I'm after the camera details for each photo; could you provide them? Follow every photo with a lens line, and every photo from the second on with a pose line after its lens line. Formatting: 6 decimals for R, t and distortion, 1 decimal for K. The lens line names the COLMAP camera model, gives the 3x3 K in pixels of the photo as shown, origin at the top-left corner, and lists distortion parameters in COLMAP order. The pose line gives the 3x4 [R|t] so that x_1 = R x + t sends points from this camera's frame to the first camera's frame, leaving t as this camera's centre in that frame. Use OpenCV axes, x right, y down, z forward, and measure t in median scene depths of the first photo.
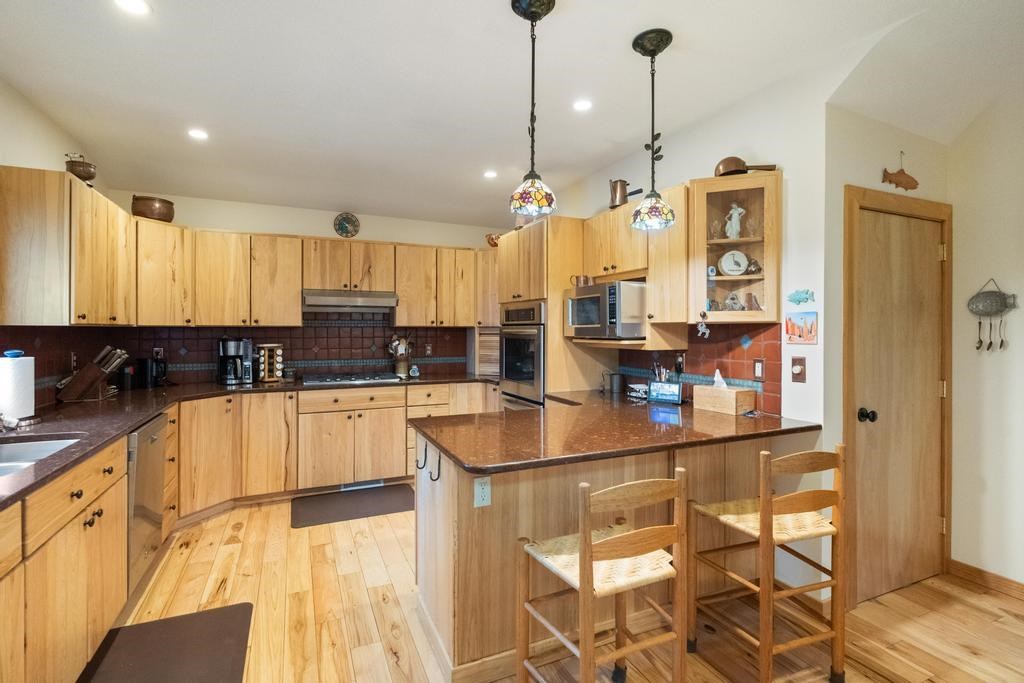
lens RADIAL K [[487.7, 0, 522.5], [0, 487.7, 328.6], [0, 0, 1]] dist [-0.000445, 0.000100]
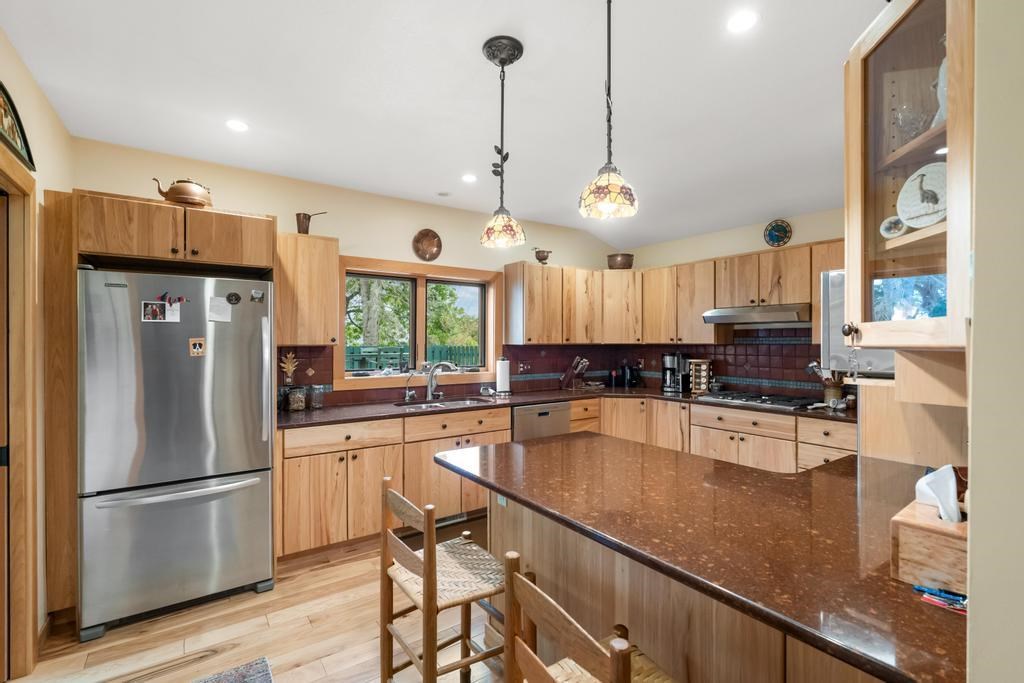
lens RADIAL K [[487.7, 0, 515.1], [0, 487.7, 340.2], [0, 0, 1]] dist [-0.000445, 0.000100]
pose [[0.159425, 0.000232, -0.987210, 0.534384], [0.003131, 0.999995, 0.000741, -0.015244], [0.987205, -0.003209, 0.159423, 0.418382]]
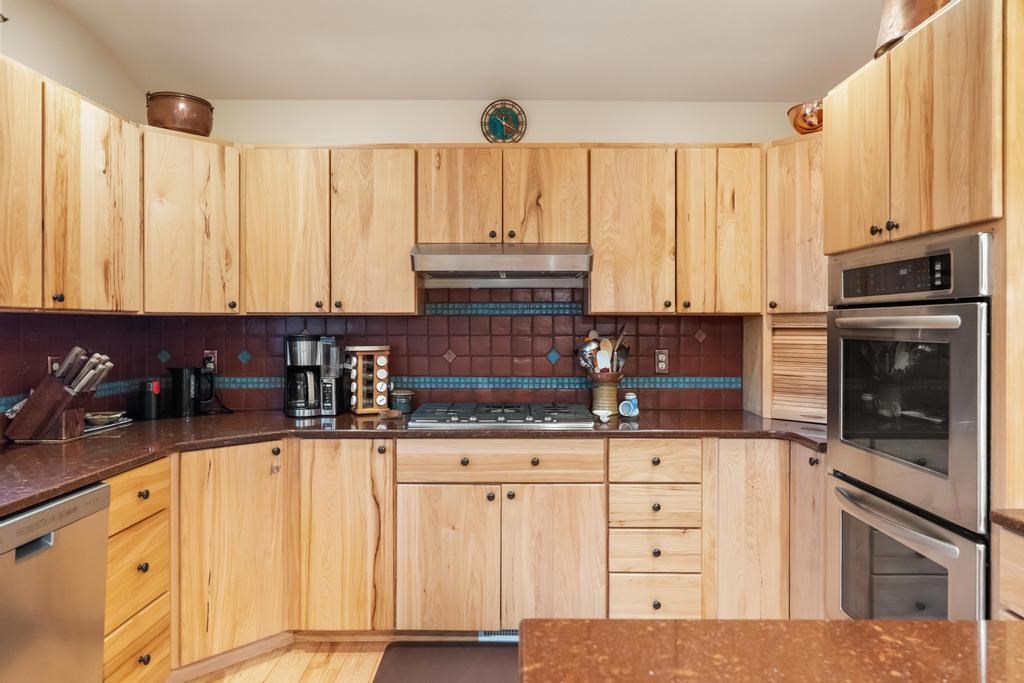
lens RADIAL K [[660.4, 0, 503.9], [0, 660.4, 326.7], [0, 0, 1]] dist [0.001610, 0.000446]
pose [[0.894120, -0.000006, -0.447828, -0.044531], [0.001750, 0.999992, 0.003479, 0.007449], [0.447825, -0.003894, 0.894113, 0.410201]]
